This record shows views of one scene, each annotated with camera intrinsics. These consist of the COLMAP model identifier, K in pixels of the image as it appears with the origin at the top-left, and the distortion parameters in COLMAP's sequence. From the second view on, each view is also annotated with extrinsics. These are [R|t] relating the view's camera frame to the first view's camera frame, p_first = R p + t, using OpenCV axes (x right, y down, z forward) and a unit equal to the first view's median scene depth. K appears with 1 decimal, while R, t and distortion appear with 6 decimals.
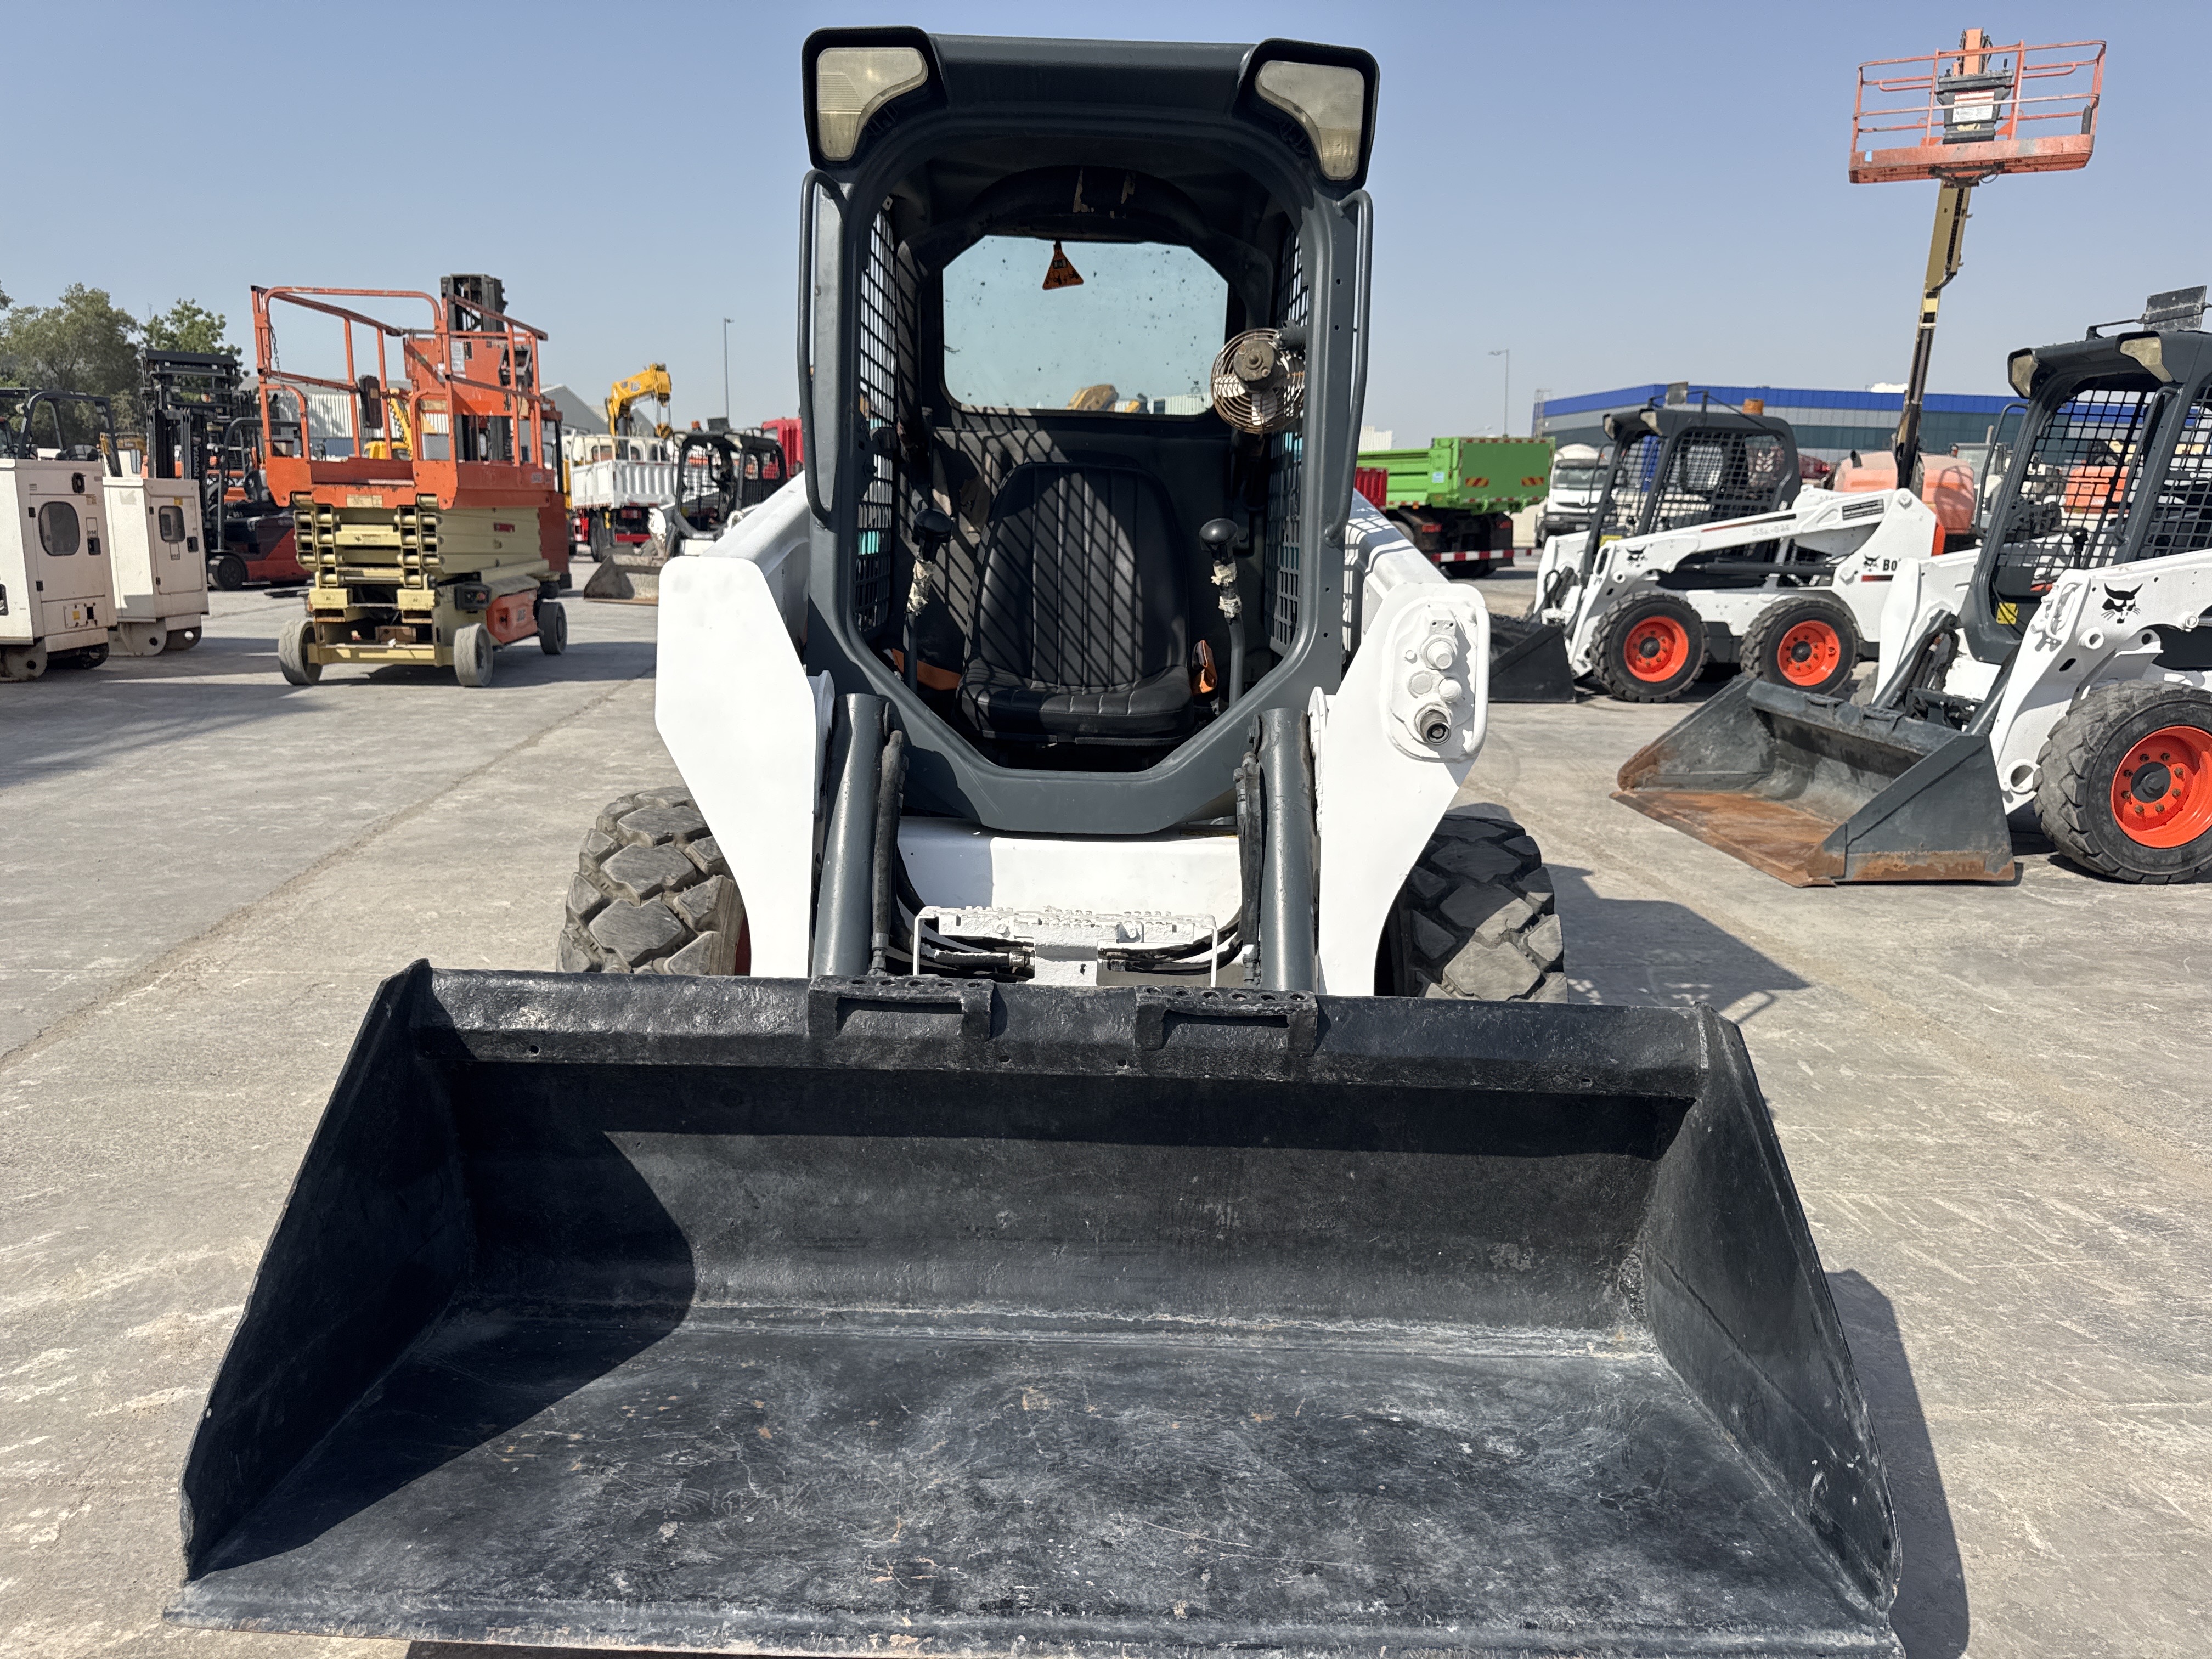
lens RADIAL K [[1675.8, 0, 1115.7], [0, 1675.8, 831.2], [0, 0, 1]] dist [0.022489, -0.049514]
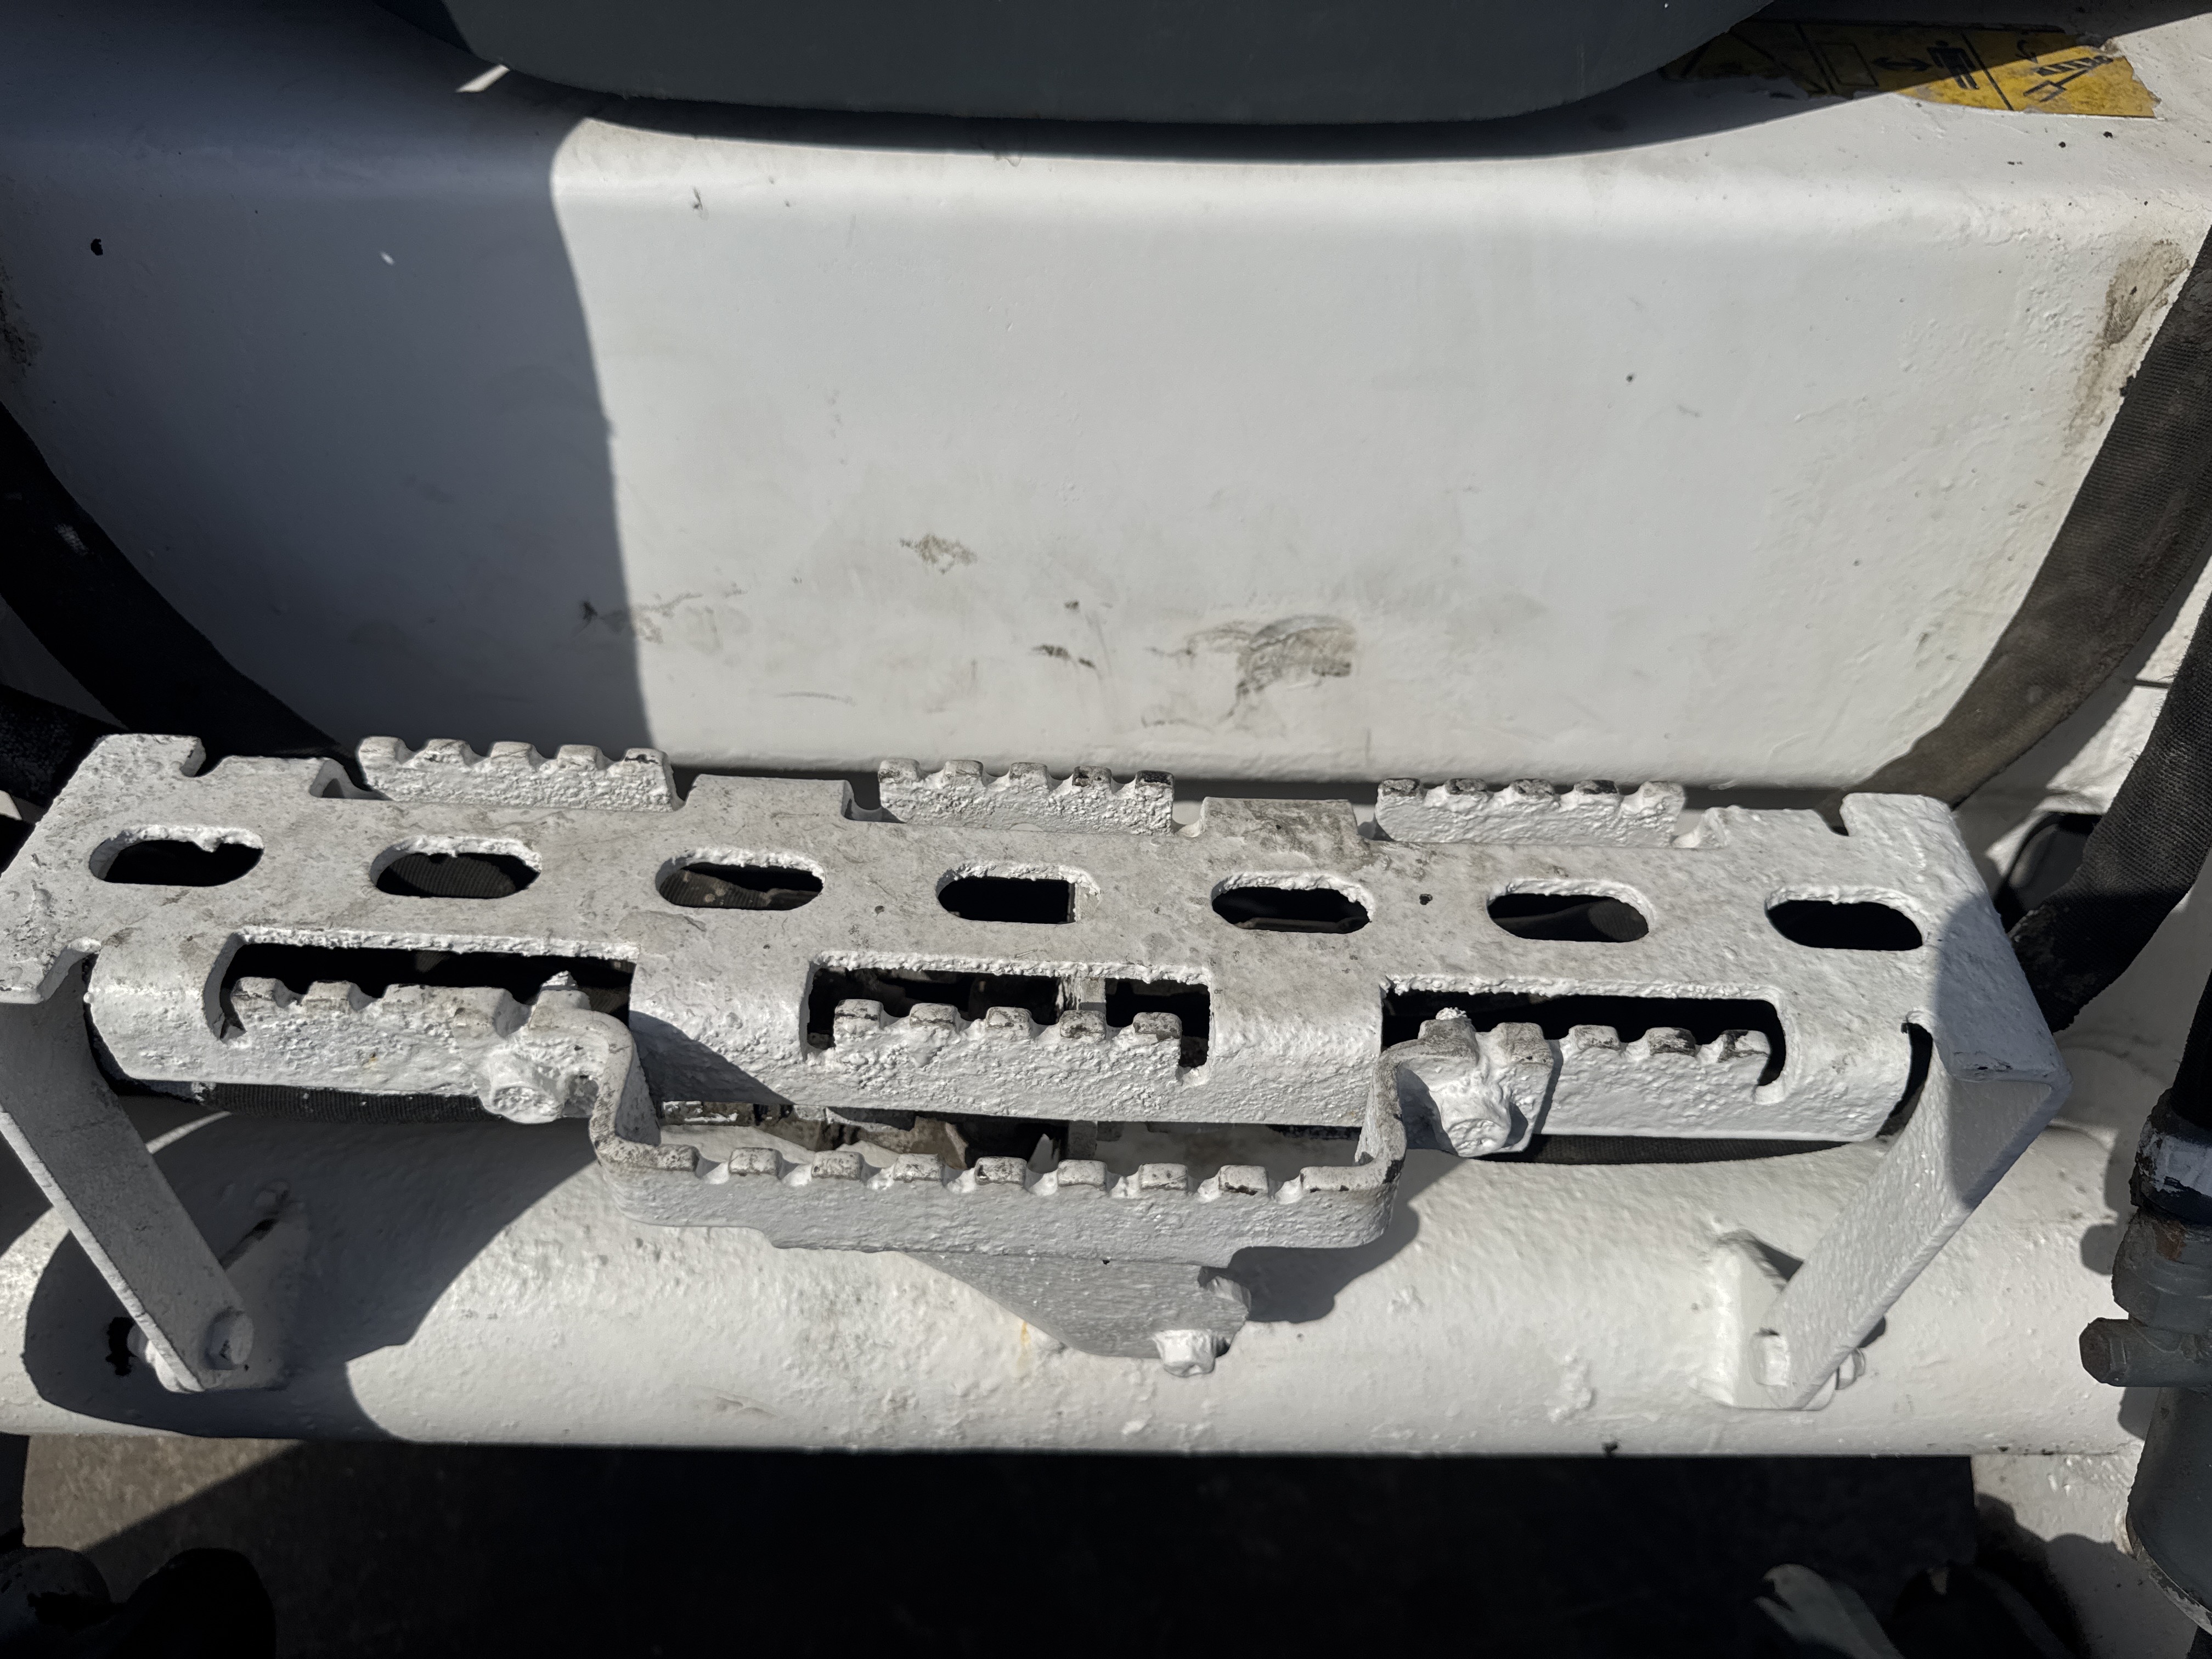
lens RADIAL K [[1675.8, 0, 1115.7], [0, 1675.8, 831.2], [0, 0, 1]] dist [0.022489, -0.049514]
pose [[0.999899, 0.014018, 0.002351, -0.022069], [-0.012786, 0.814819, 0.579575, -0.041018], [0.006209, -0.579547, 0.814915, 0.938405]]
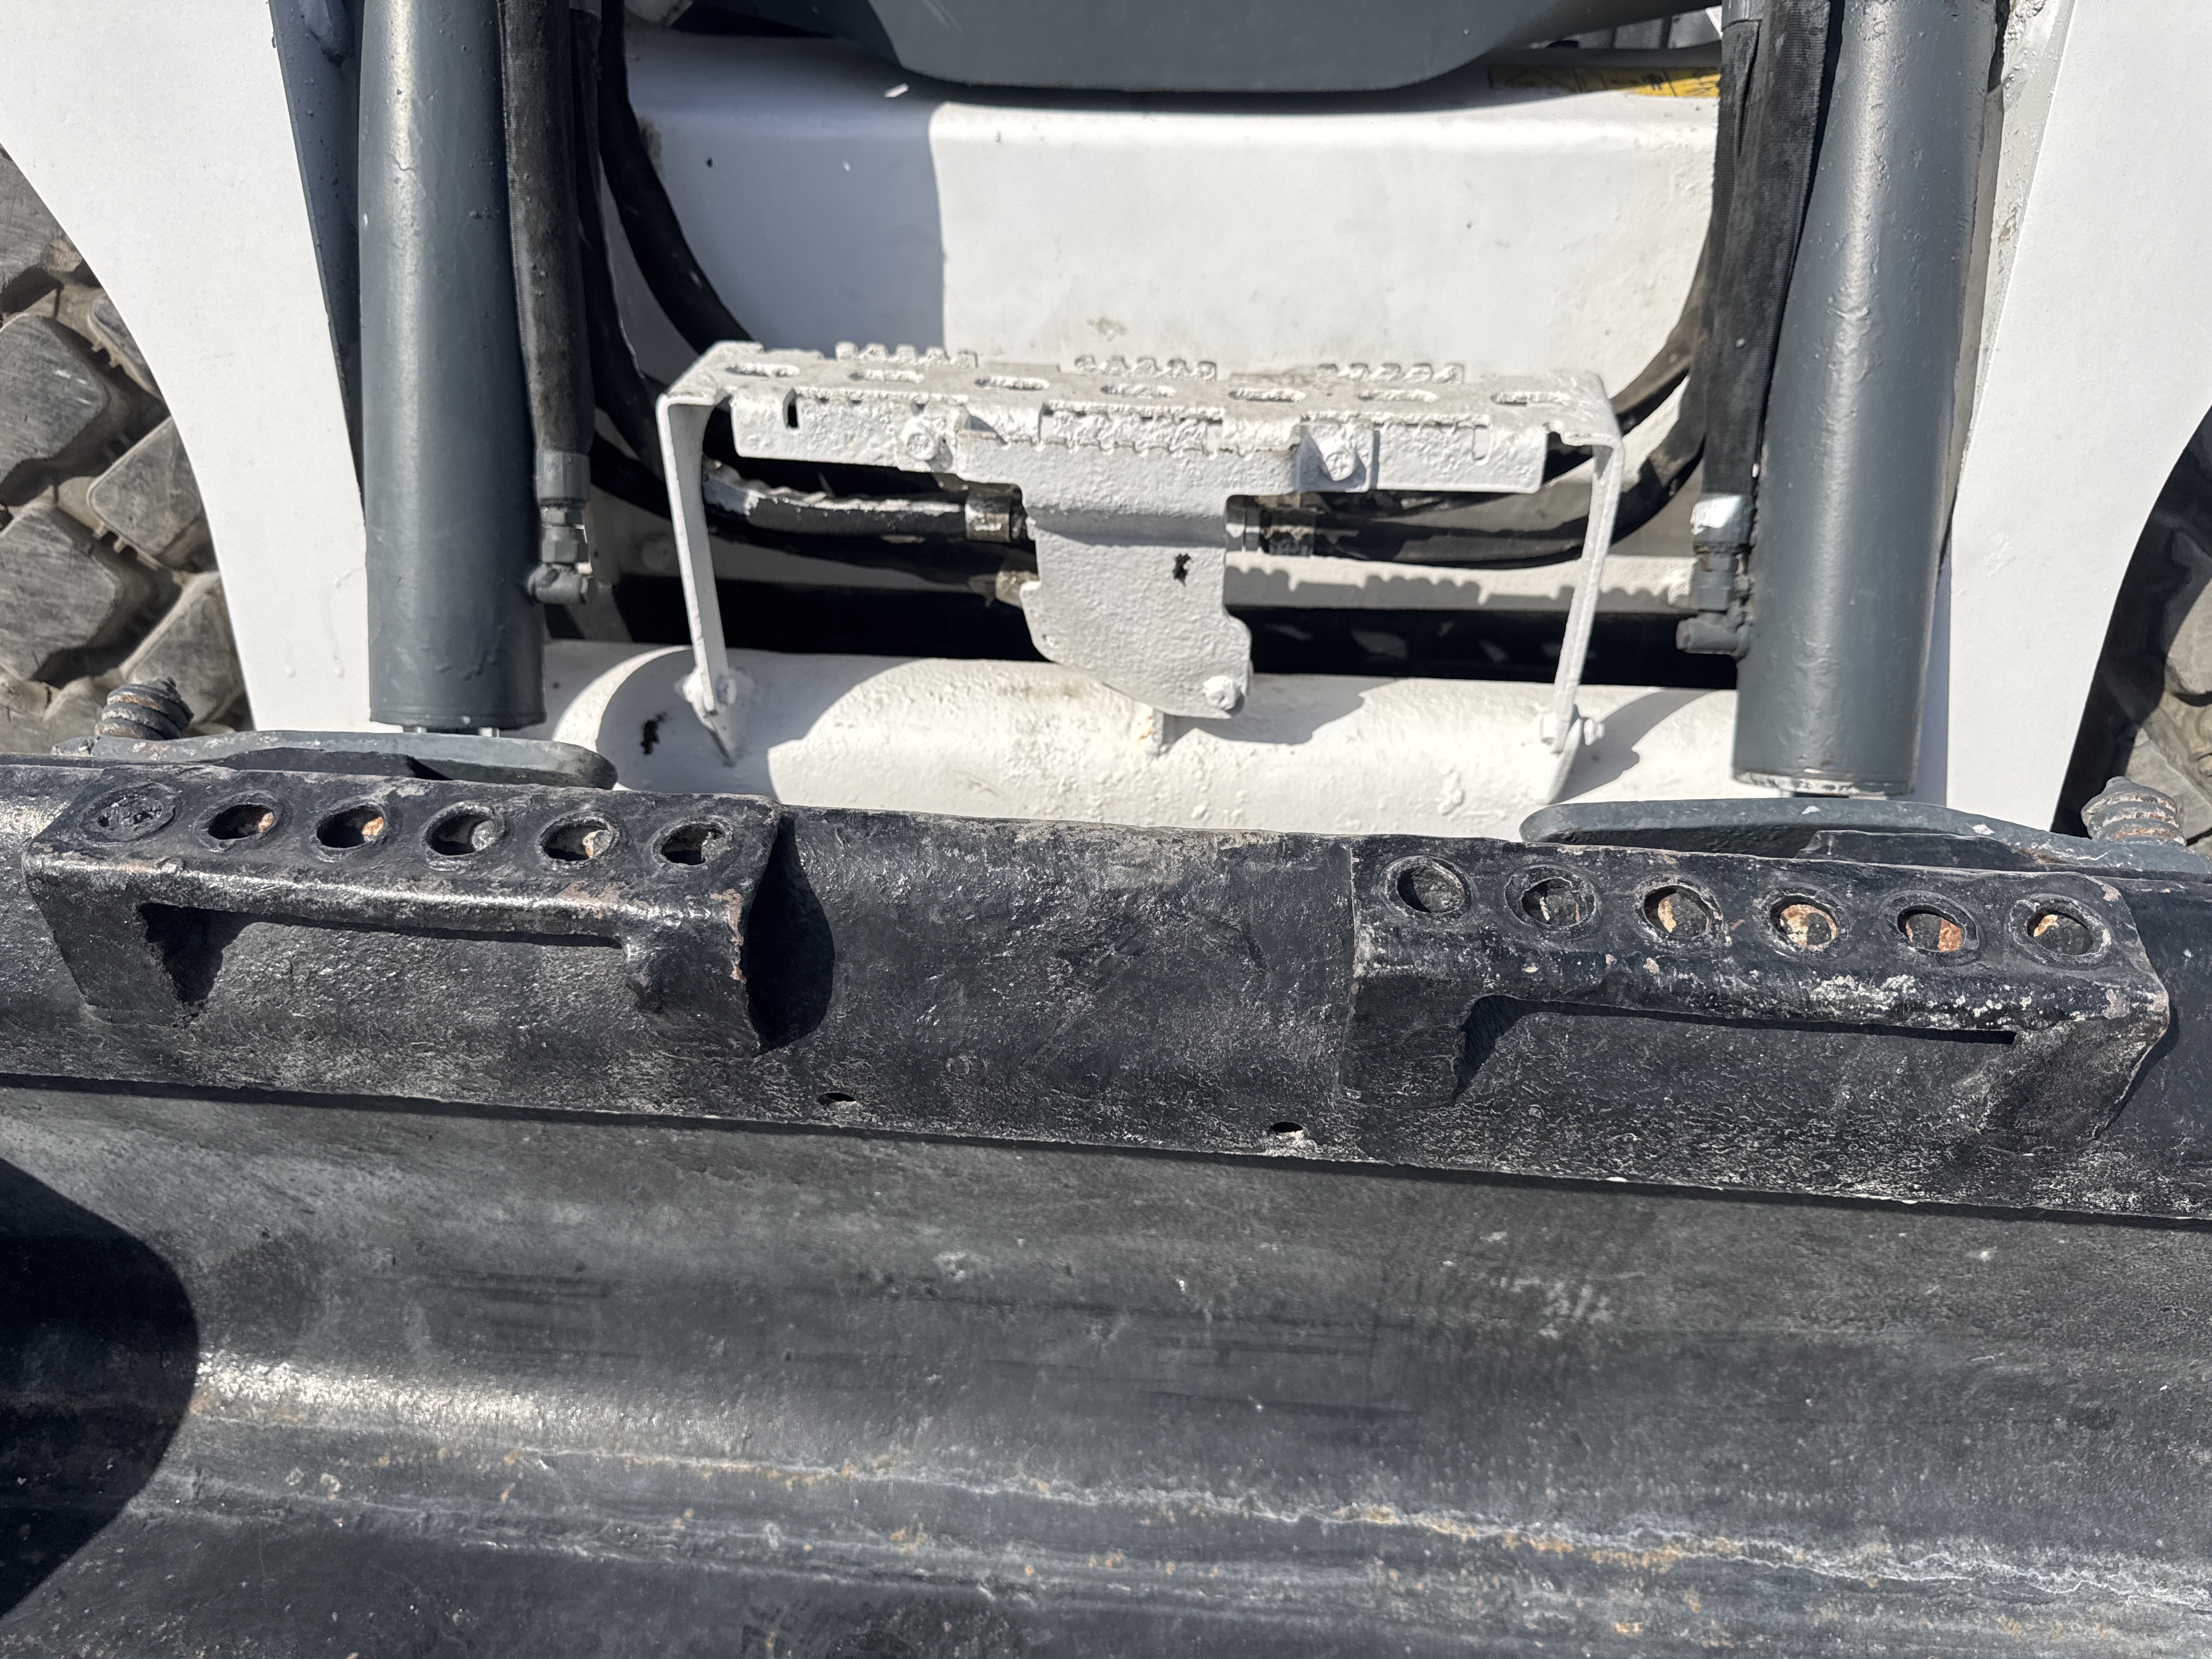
lens RADIAL K [[1740.9, 0, 1102.3], [0, 1740.9, 933.3], [0, 0, 1]] dist [0.027654, -0.065957]
pose [[0.993861, 0.037081, -0.104239, 0.002629], [0.013825, 0.893155, 0.449537, -0.006296], [0.109771, -0.448218, 0.887159, 0.701809]]
